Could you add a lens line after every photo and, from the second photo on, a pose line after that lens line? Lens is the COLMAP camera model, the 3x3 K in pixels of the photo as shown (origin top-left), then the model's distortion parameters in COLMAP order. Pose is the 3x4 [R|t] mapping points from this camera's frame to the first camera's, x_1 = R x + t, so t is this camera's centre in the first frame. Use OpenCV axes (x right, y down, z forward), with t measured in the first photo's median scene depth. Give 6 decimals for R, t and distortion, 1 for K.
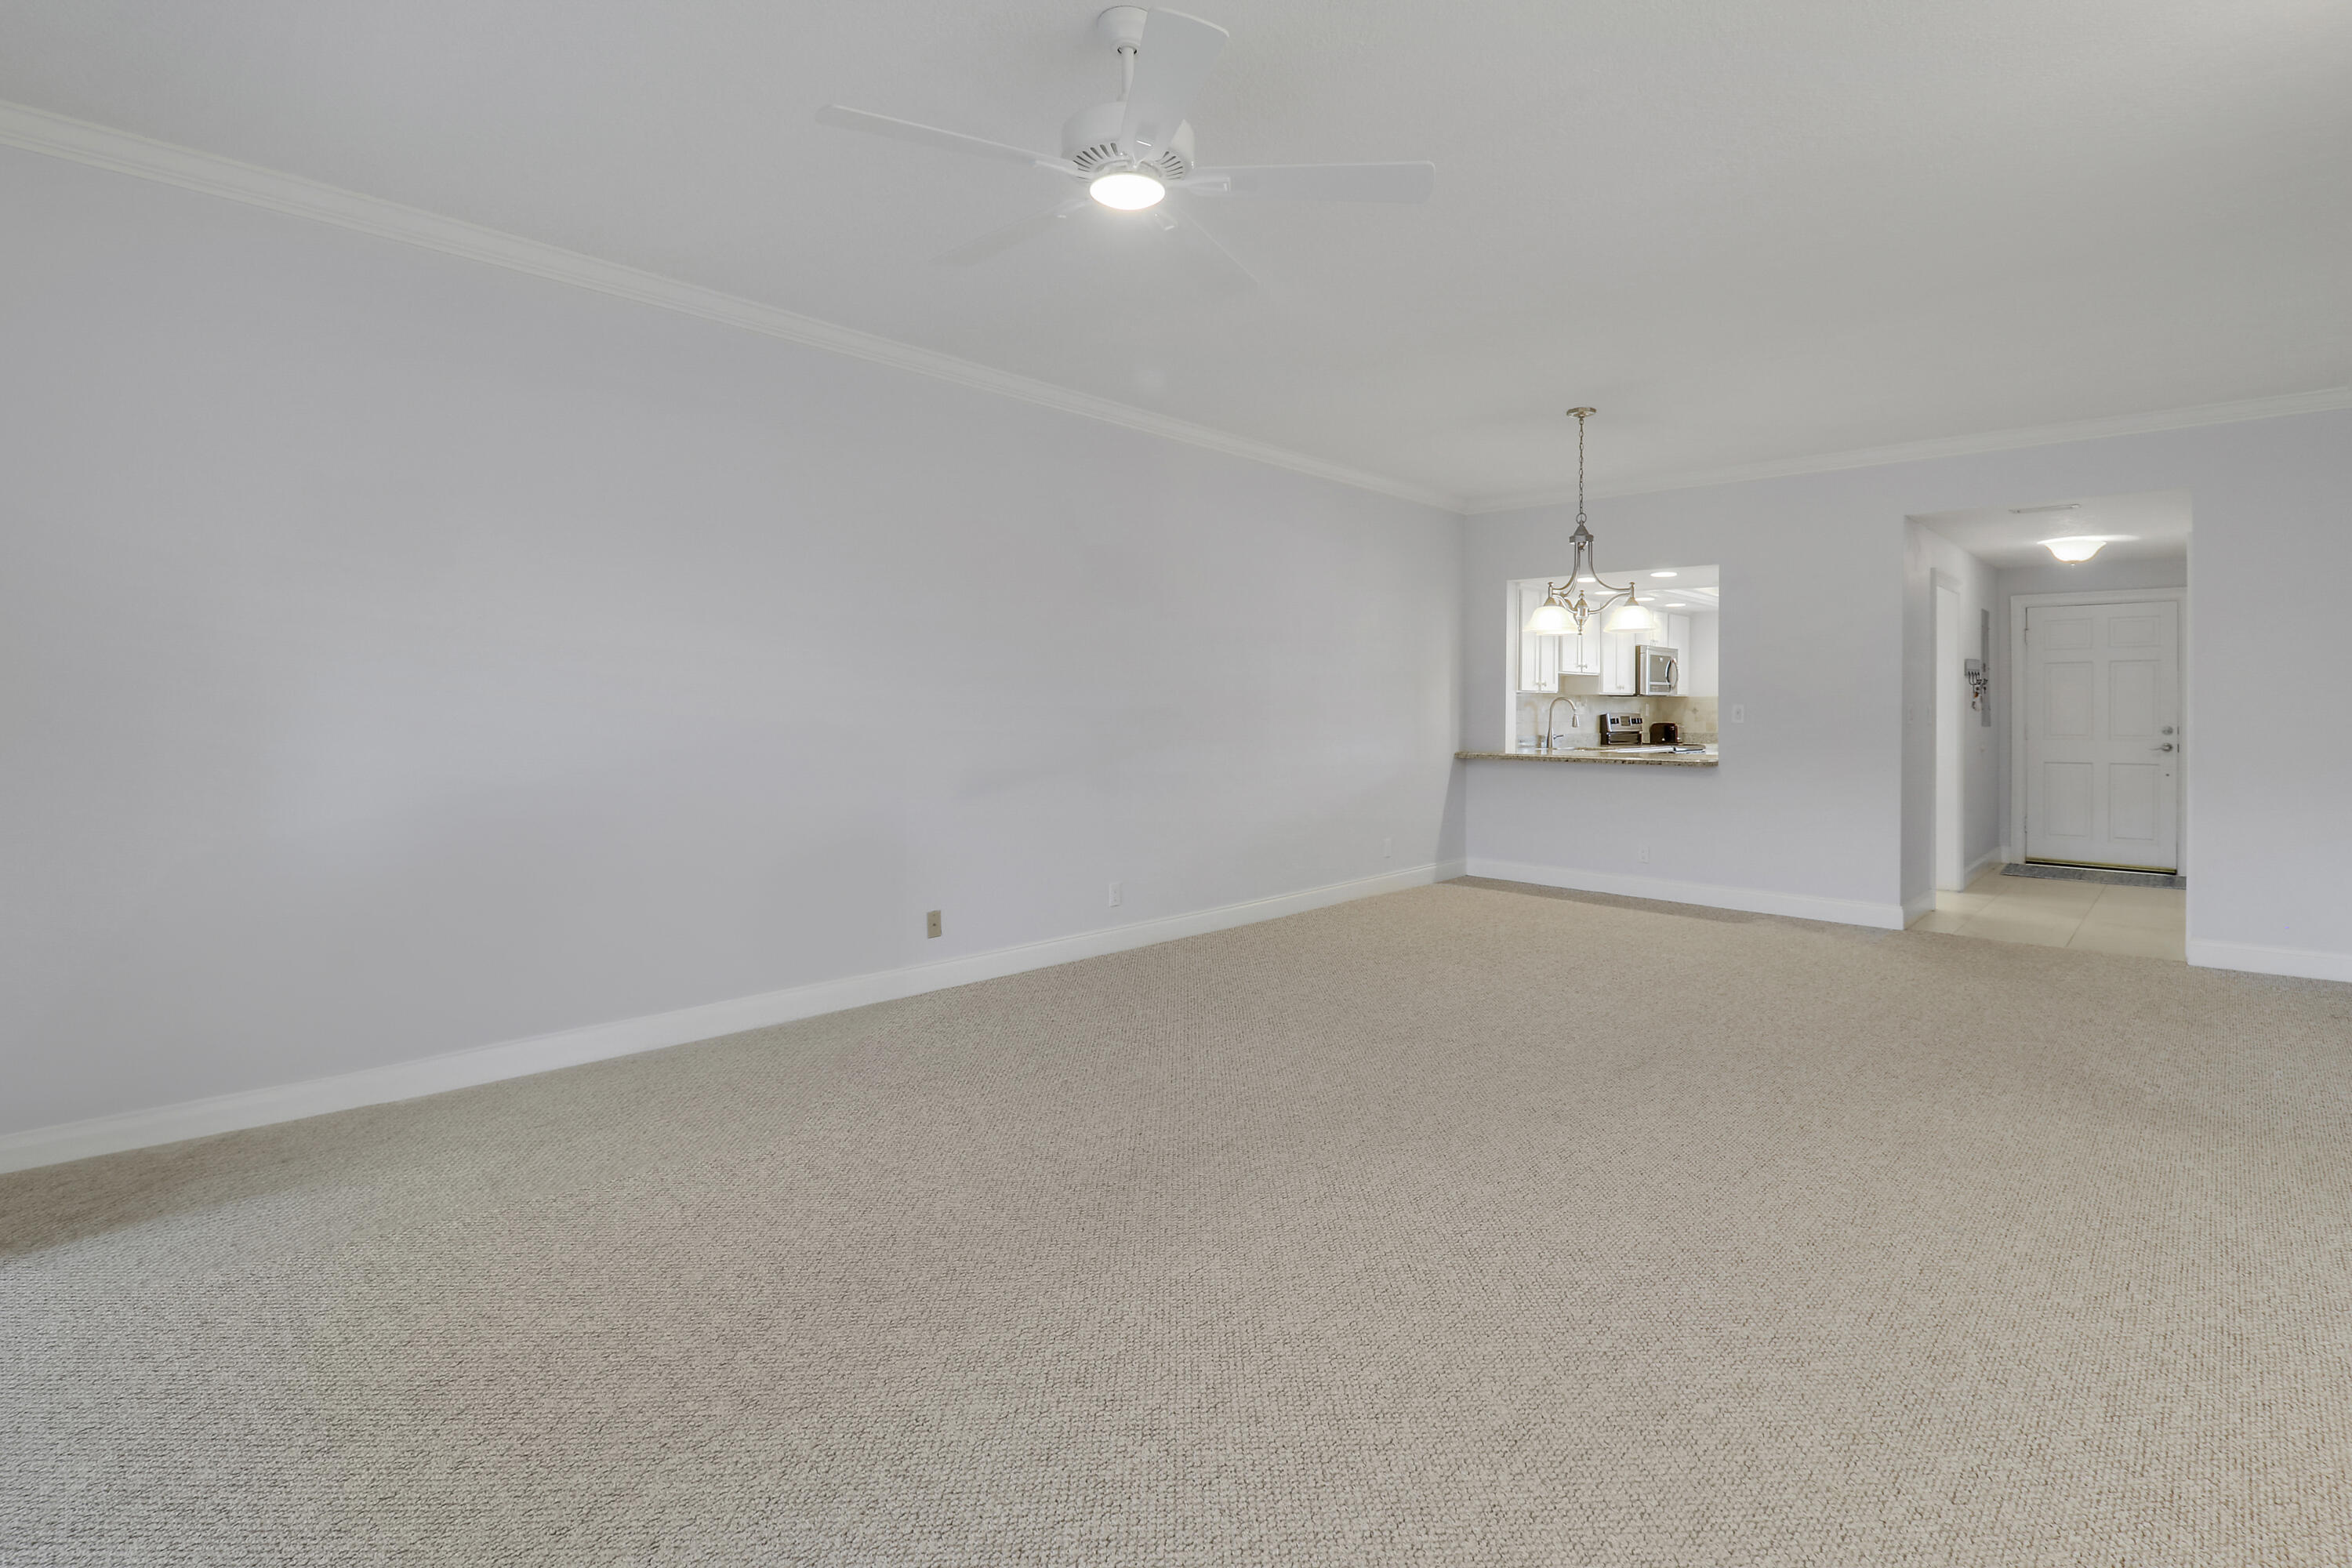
lens RADIAL K [[1130.7, 0, 1187.3], [0, 1130.7, 718.1], [0, 0, 1]] dist [-0.001626, -0.013379]
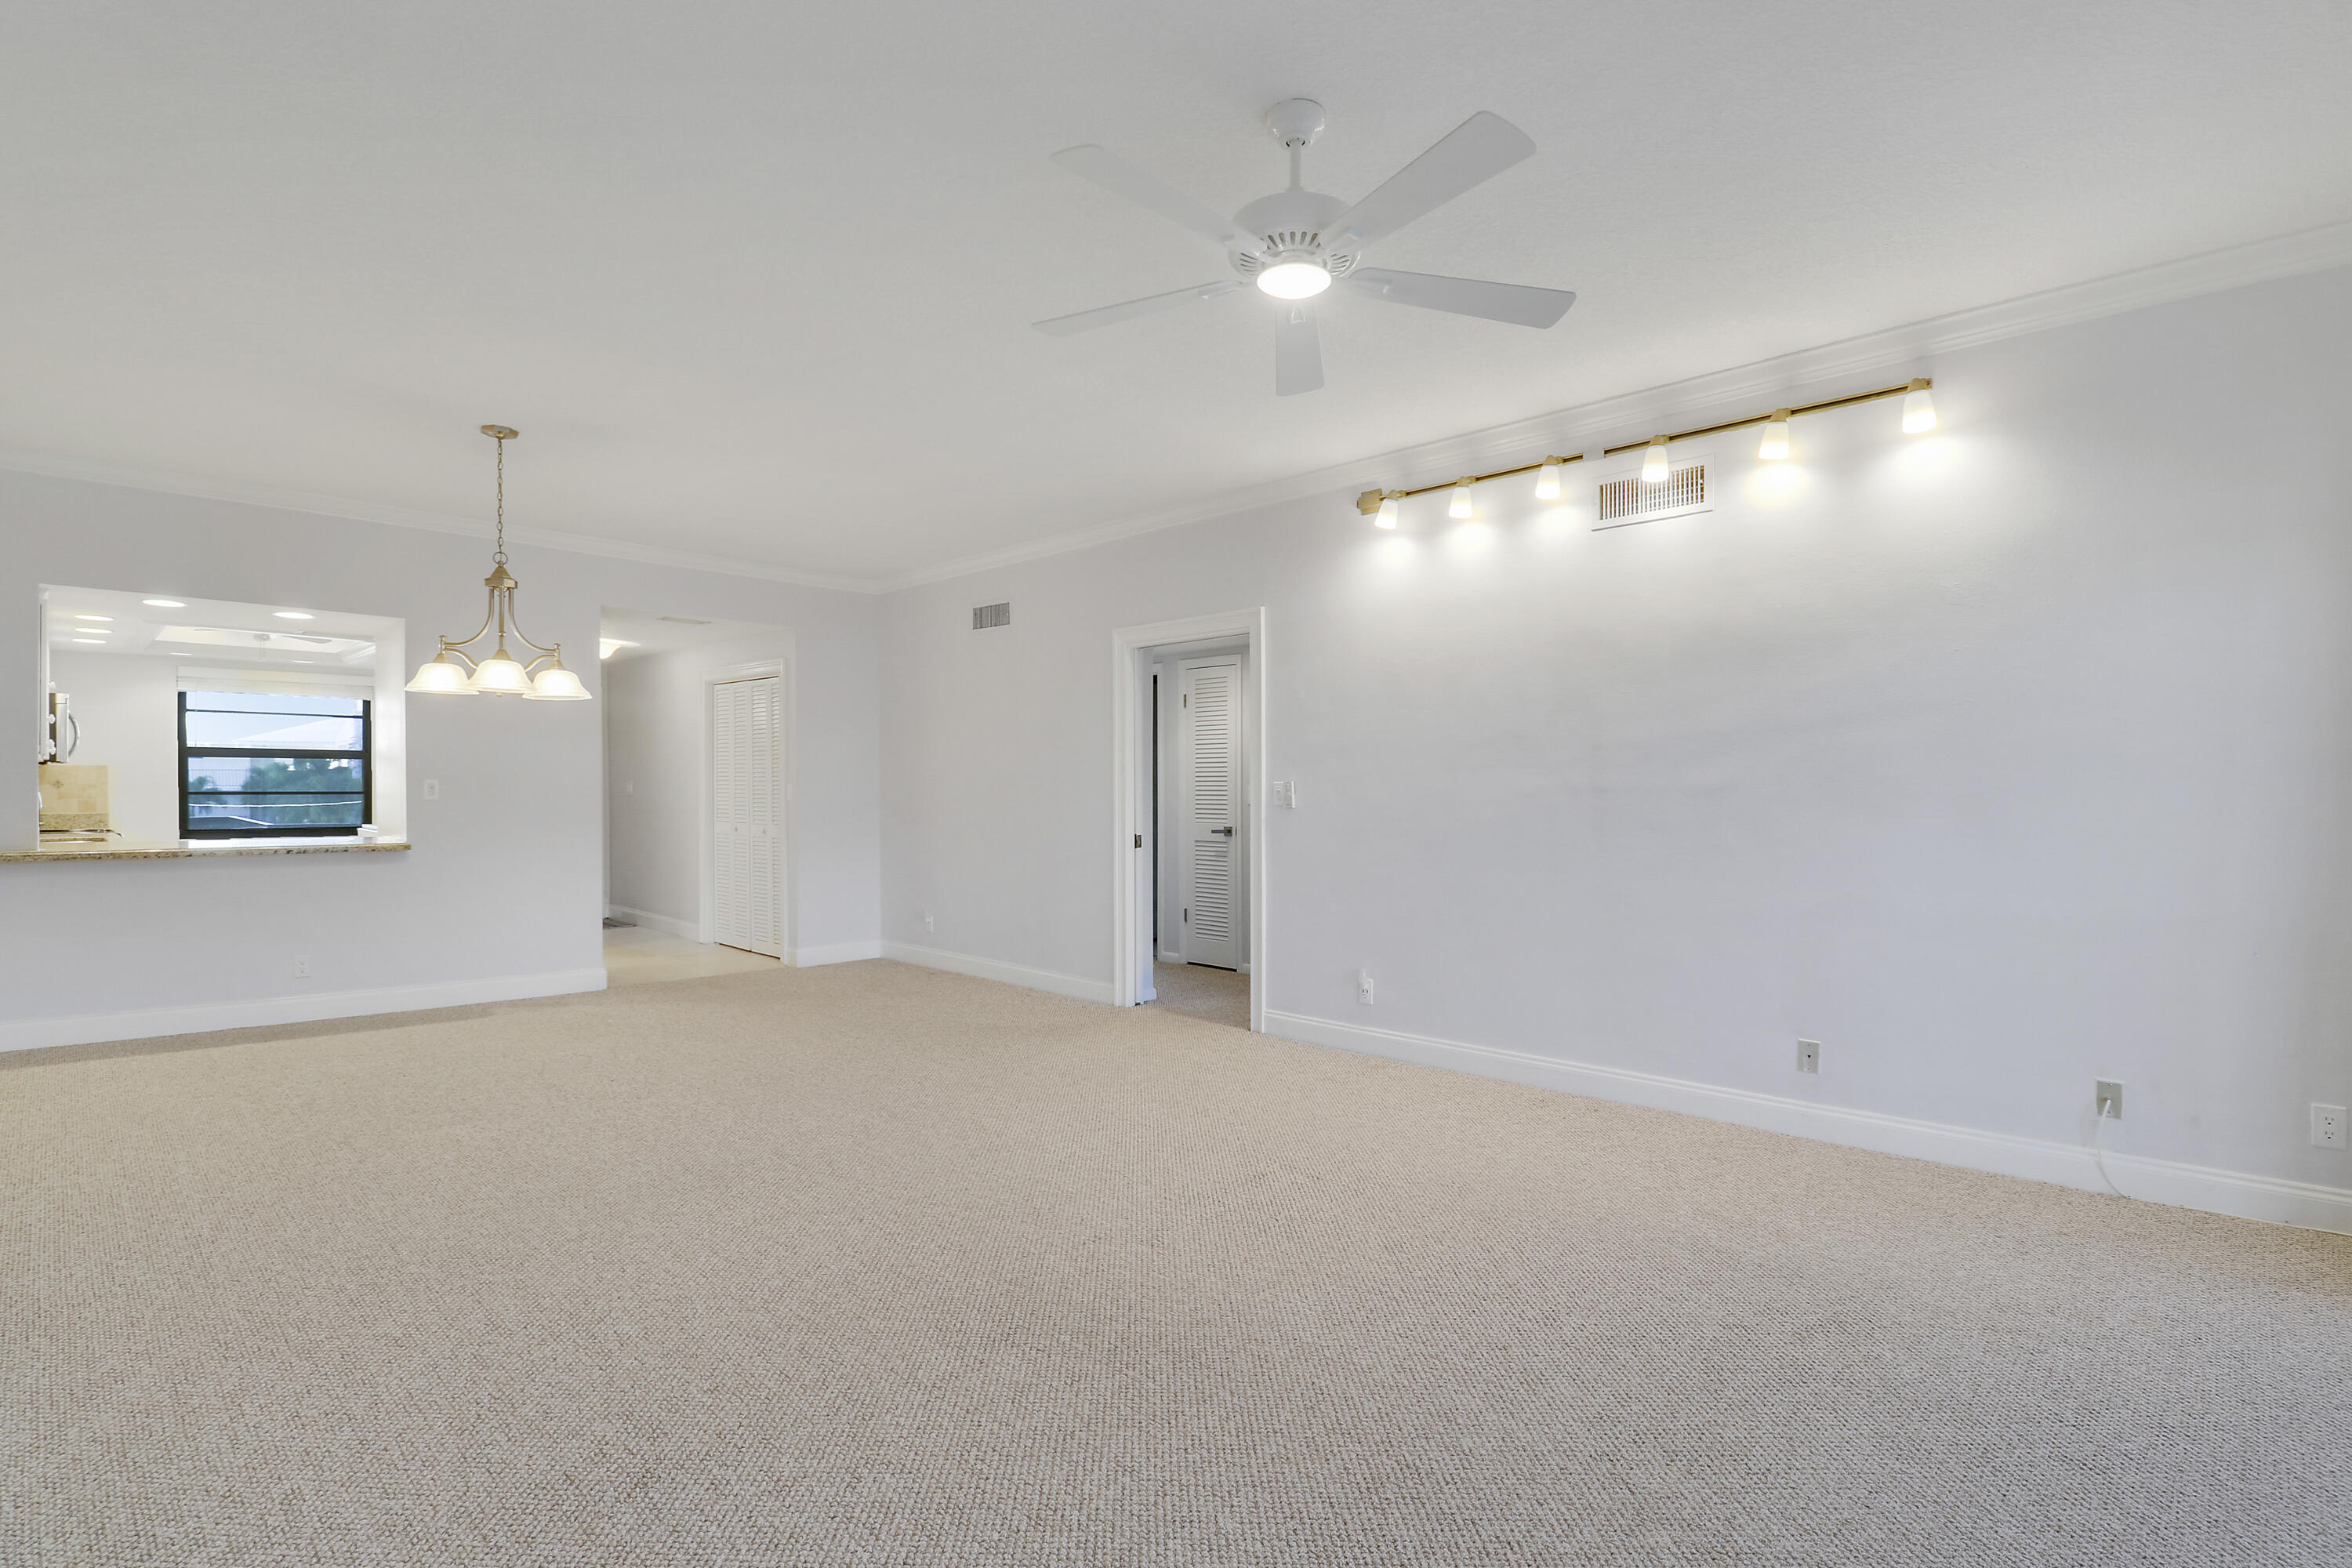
lens RADIAL K [[1095.8, 0, 1194.9], [0, 1095.8, 790.5], [0, 0, 1]] dist [0.000172, -0.013695]
pose [[0.010744, -0.004023, 0.999934, -0.318549], [0.003506, 0.999986, 0.003985, -0.003688], [-0.999936, 0.003463, 0.010757, 0.330322]]
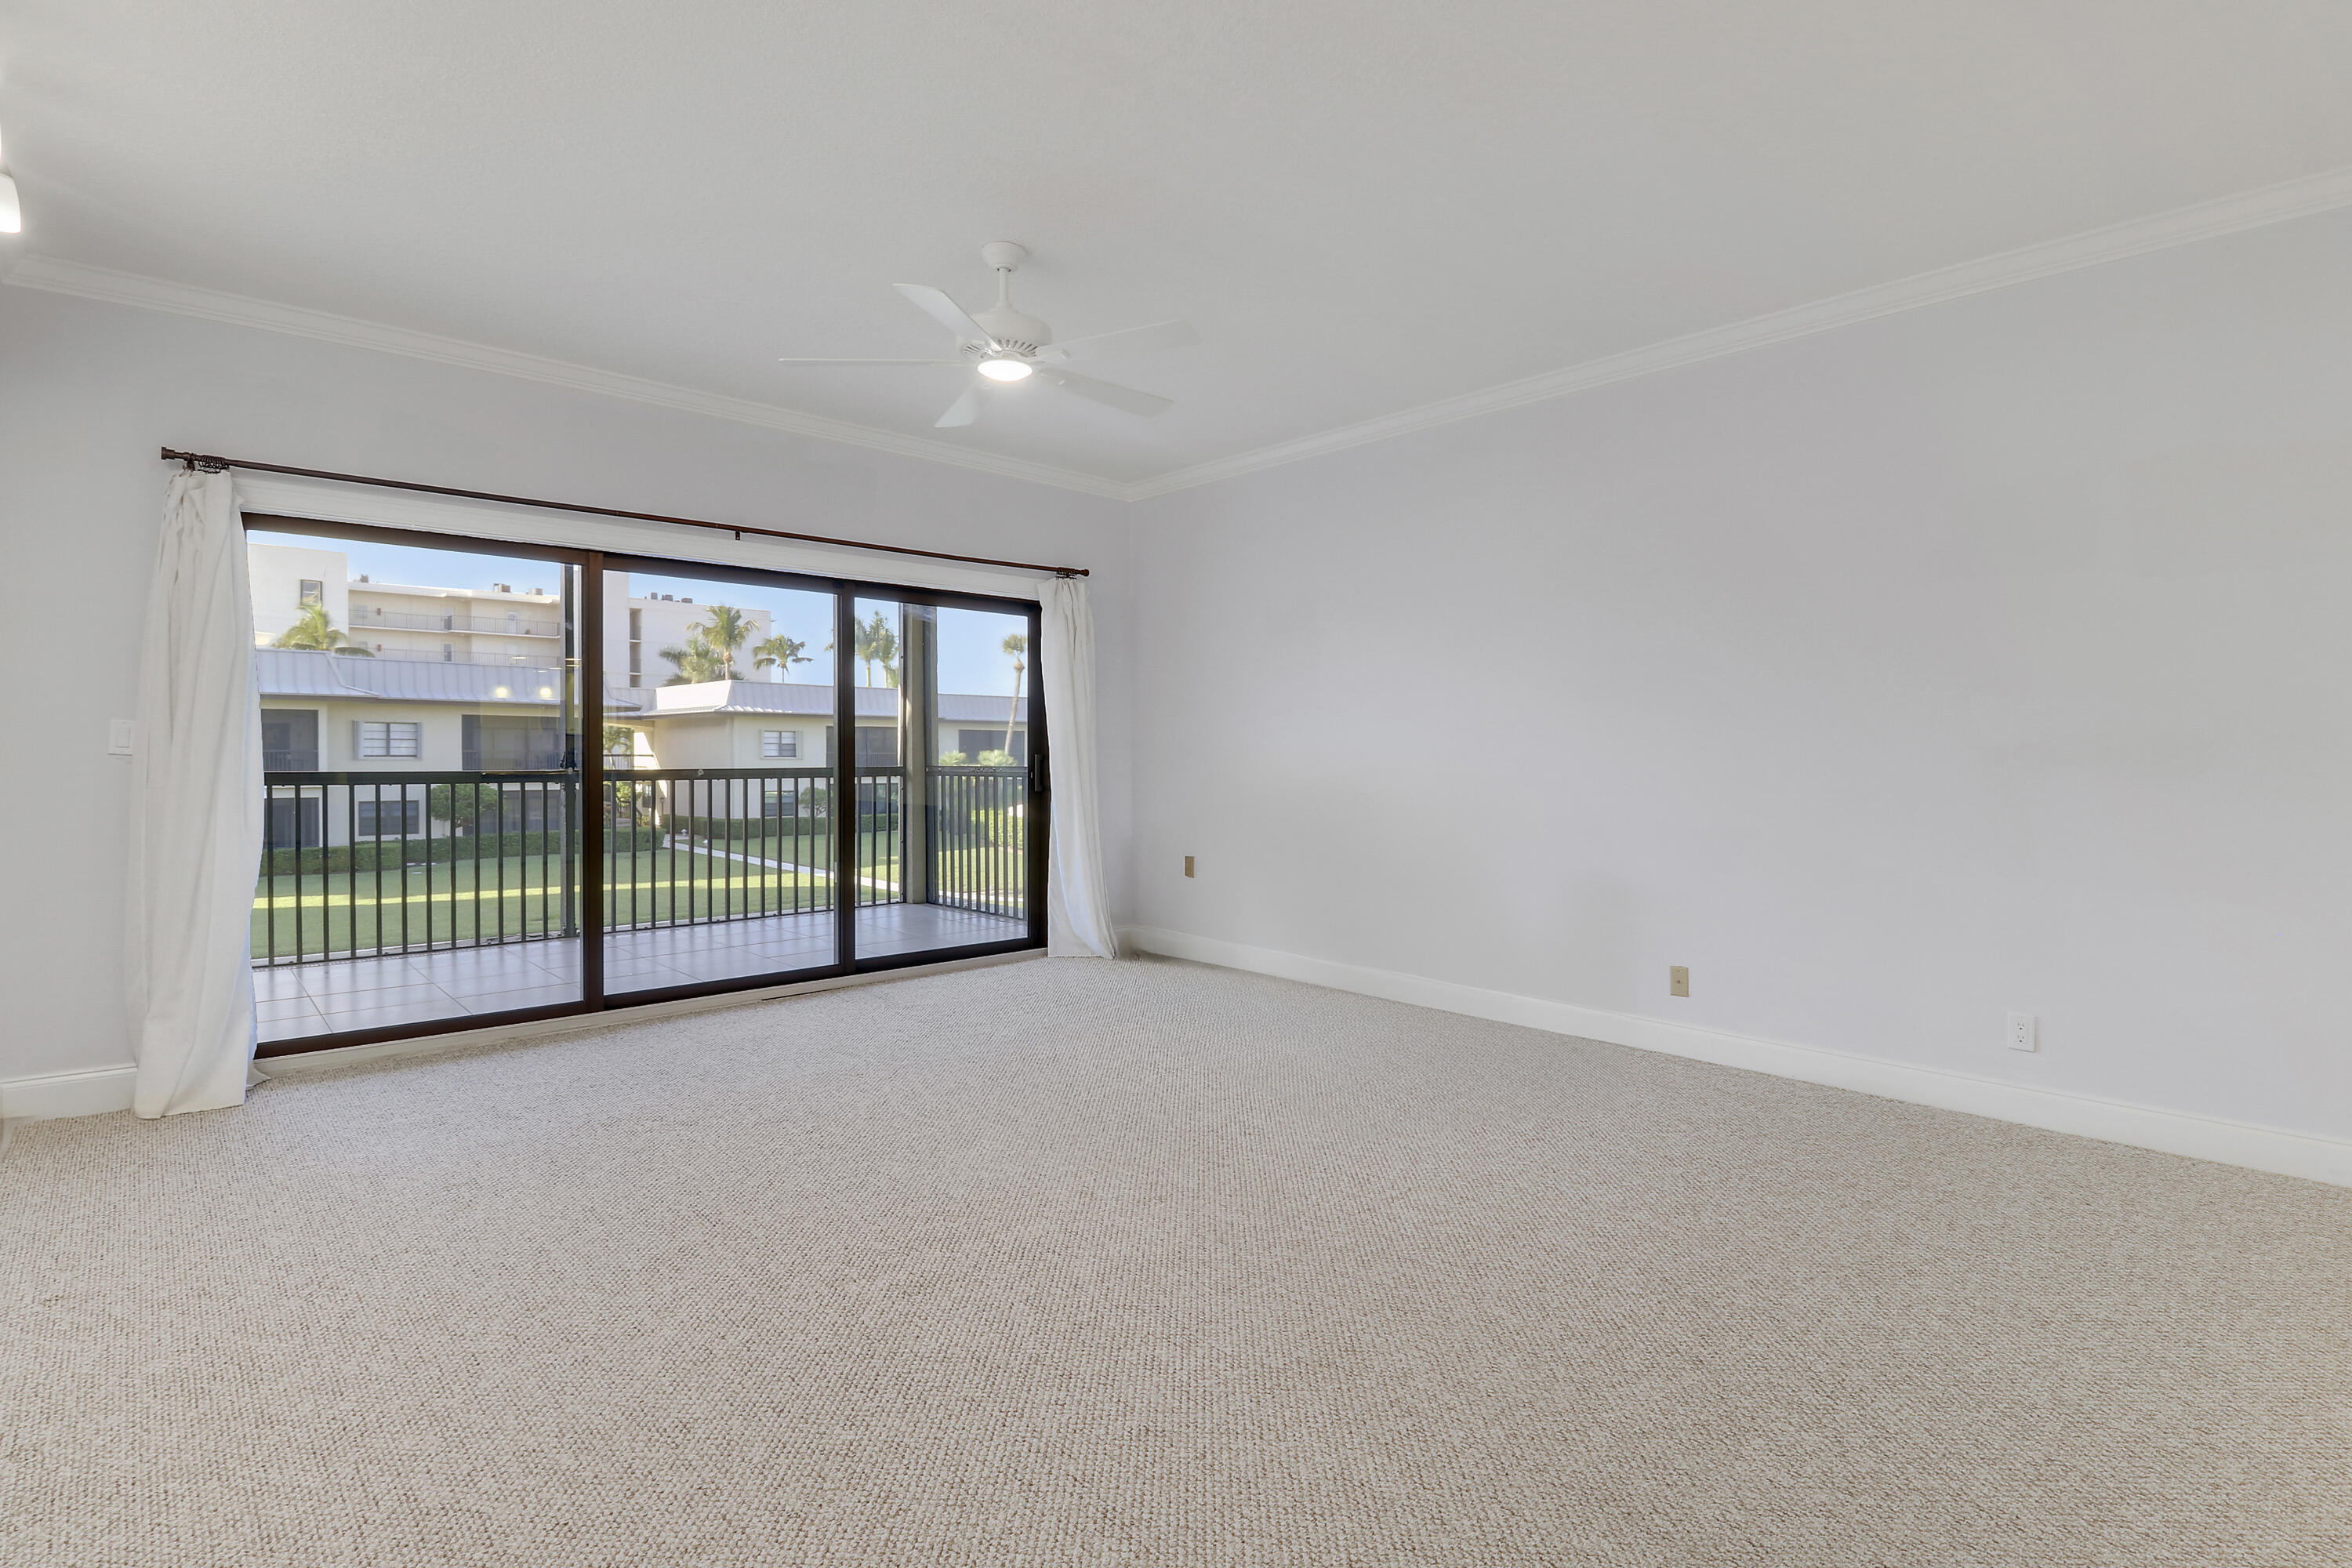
lens RADIAL K [[1110.4, 0, 1193.3], [0, 1110.4, 758.5], [0, 0, 1]] dist [0.005468, -0.015522]
pose [[-0.065248, 0.007750, -0.997839, 0.402423], [-0.005696, 0.999951, 0.008139, 0.001682], [0.997853, 0.006215, -0.065201, 0.405004]]
